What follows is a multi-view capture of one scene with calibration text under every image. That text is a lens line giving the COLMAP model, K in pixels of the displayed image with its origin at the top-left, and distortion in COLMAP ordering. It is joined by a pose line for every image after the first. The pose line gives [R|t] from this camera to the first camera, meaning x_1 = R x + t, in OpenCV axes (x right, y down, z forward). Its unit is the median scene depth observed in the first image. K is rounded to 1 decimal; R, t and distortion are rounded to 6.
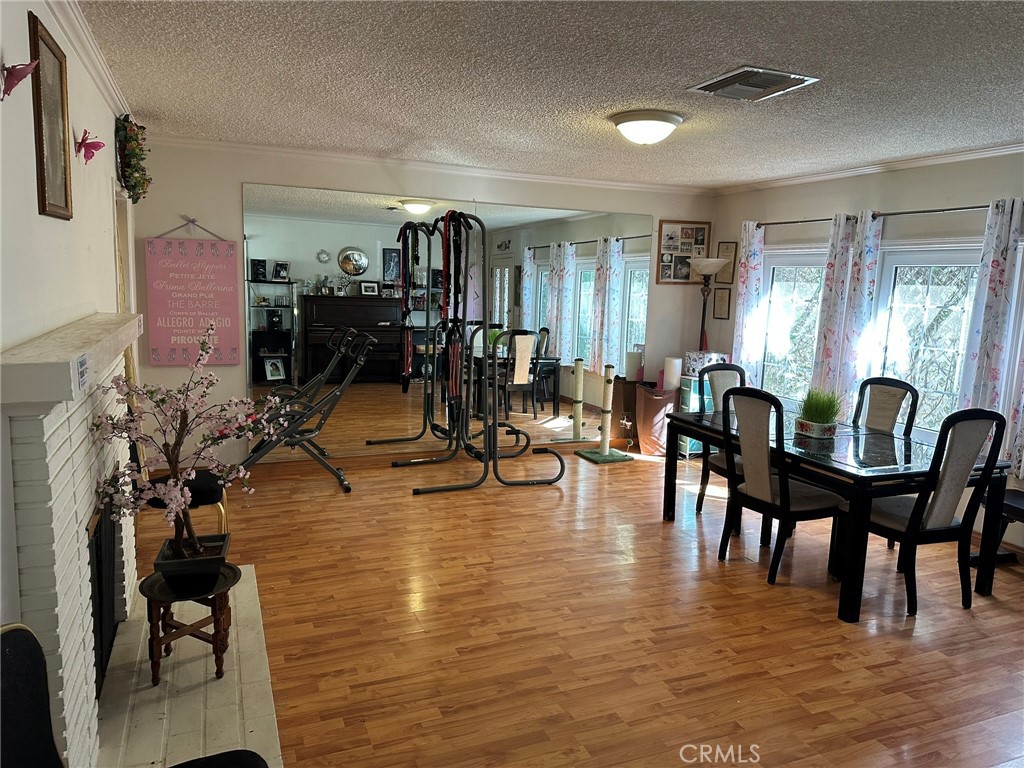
lens RADIAL K [[727.1, 0, 513.8], [0, 727.1, 386.4], [0, 0, 1]] dist [0.065811, -0.080666]
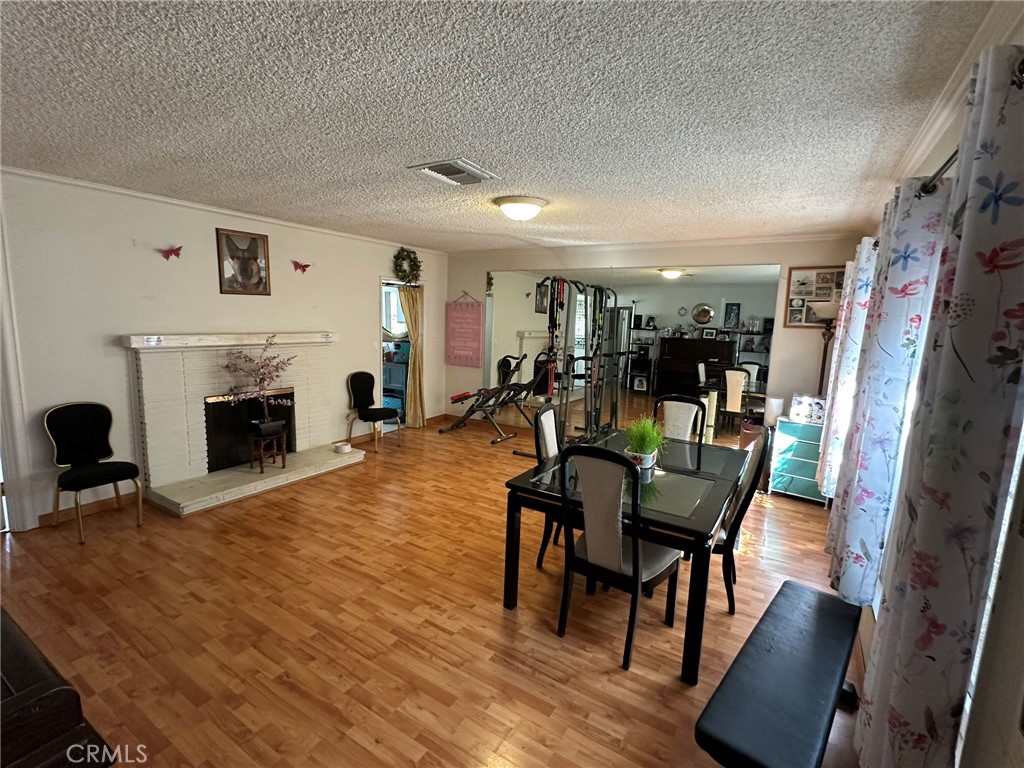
lens RADIAL K [[470.6, 0, 499.6], [0, 470.6, 390.6], [0, 0, 1]] dist [-0.016023, 0.000042]
pose [[0.570305, 0.113512, -0.813552, 0.527276], [-0.131066, 0.990292, 0.046294, -0.026570], [0.810909, 0.080227, 0.579646, 0.277397]]
